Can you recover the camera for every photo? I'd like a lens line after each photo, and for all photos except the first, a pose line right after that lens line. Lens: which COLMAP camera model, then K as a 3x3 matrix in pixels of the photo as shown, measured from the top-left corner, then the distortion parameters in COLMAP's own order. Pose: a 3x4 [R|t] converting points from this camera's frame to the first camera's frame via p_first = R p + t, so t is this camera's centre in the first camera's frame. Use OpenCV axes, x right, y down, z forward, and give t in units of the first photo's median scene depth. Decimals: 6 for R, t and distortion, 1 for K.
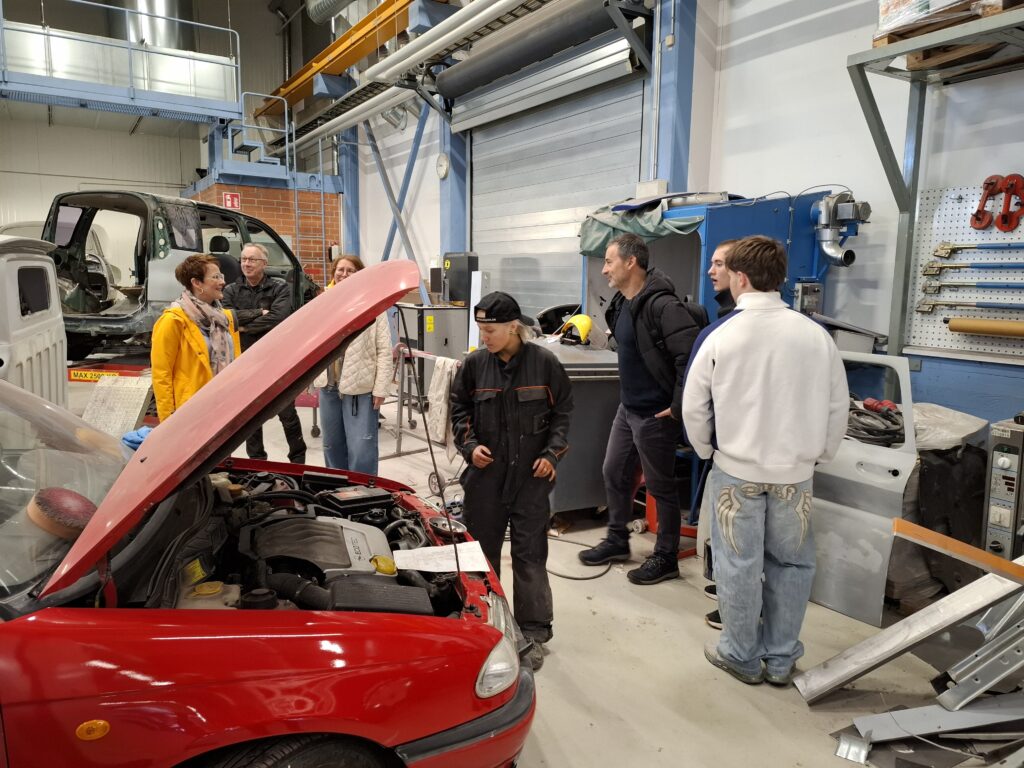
lens RADIAL K [[689.4, 0, 513.3], [0, 689.4, 374.8], [0, 0, 1]] dist [0.043058, -0.034706]
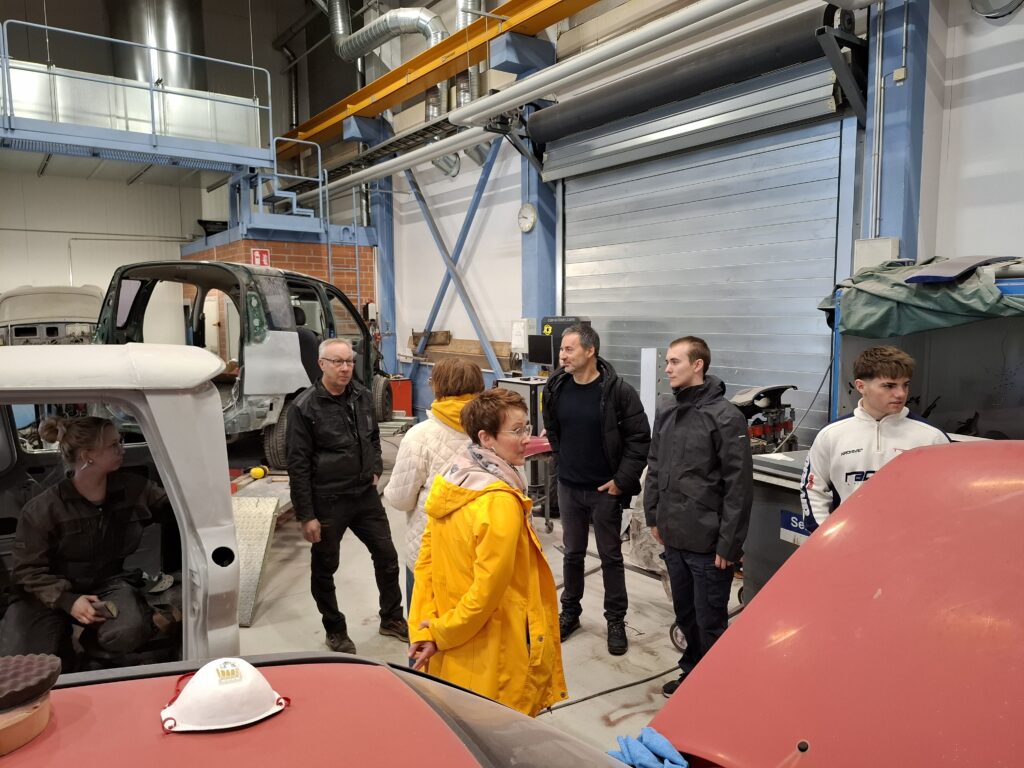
lens RADIAL K [[689.4, 0, 506.5], [0, 689.4, 393.8], [0, 0, 1]] dist [0.043058, -0.034706]
pose [[0.997259, -0.034042, 0.065696, -0.173305], [0.035646, 0.999091, -0.023399, -0.049662], [-0.064840, 0.025676, 0.997565, 0.108221]]
